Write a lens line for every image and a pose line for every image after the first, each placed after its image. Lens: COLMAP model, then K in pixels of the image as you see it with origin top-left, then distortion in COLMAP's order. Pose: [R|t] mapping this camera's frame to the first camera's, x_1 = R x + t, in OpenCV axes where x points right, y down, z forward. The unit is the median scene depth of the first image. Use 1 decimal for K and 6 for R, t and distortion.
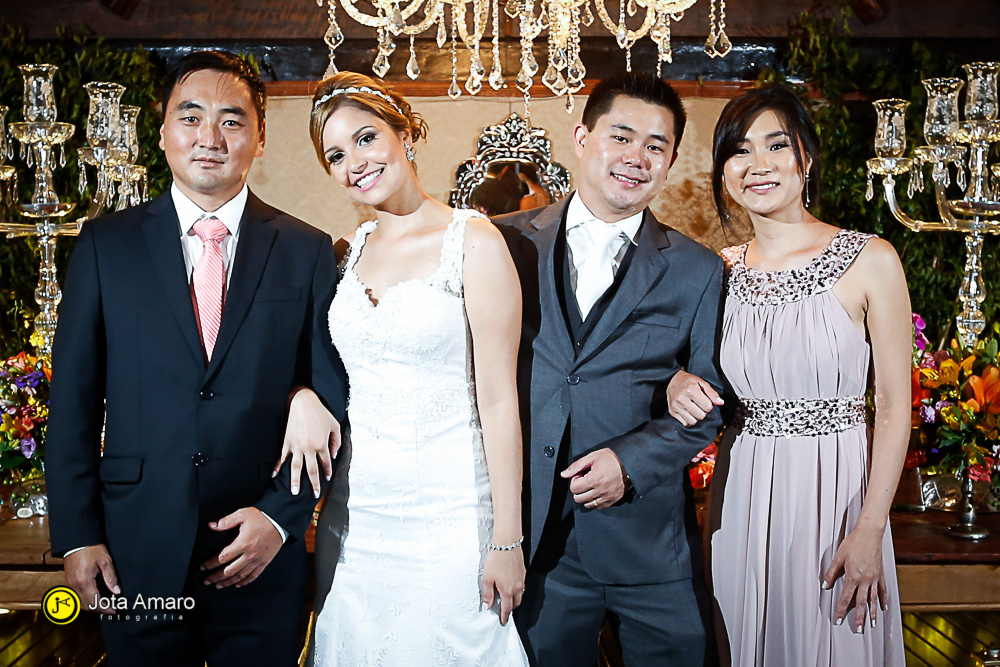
lens RADIAL K [[1226.6, 0, 493.3], [0, 1226.6, 382.0], [0, 0, 1]] dist [-0.078210, 0.032930]
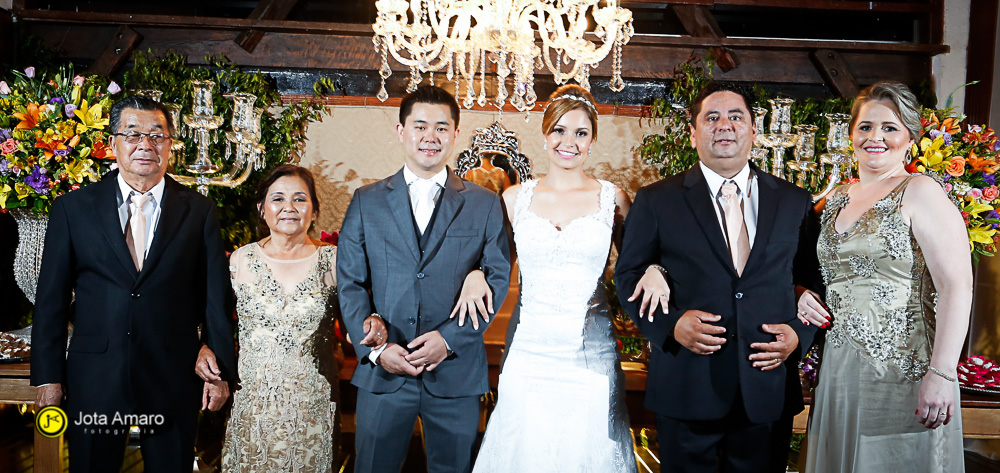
lens RADIAL K [[857.0, 0, 477.6], [0, 857.0, 248.4], [0, 0, 1]] dist [-0.046952, -0.001476]
pose [[0.999381, 0.034627, -0.006243, 0.009805], [-0.034979, 0.996946, -0.069818, 0.030129], [0.003806, 0.069994, 0.997540, -0.128425]]
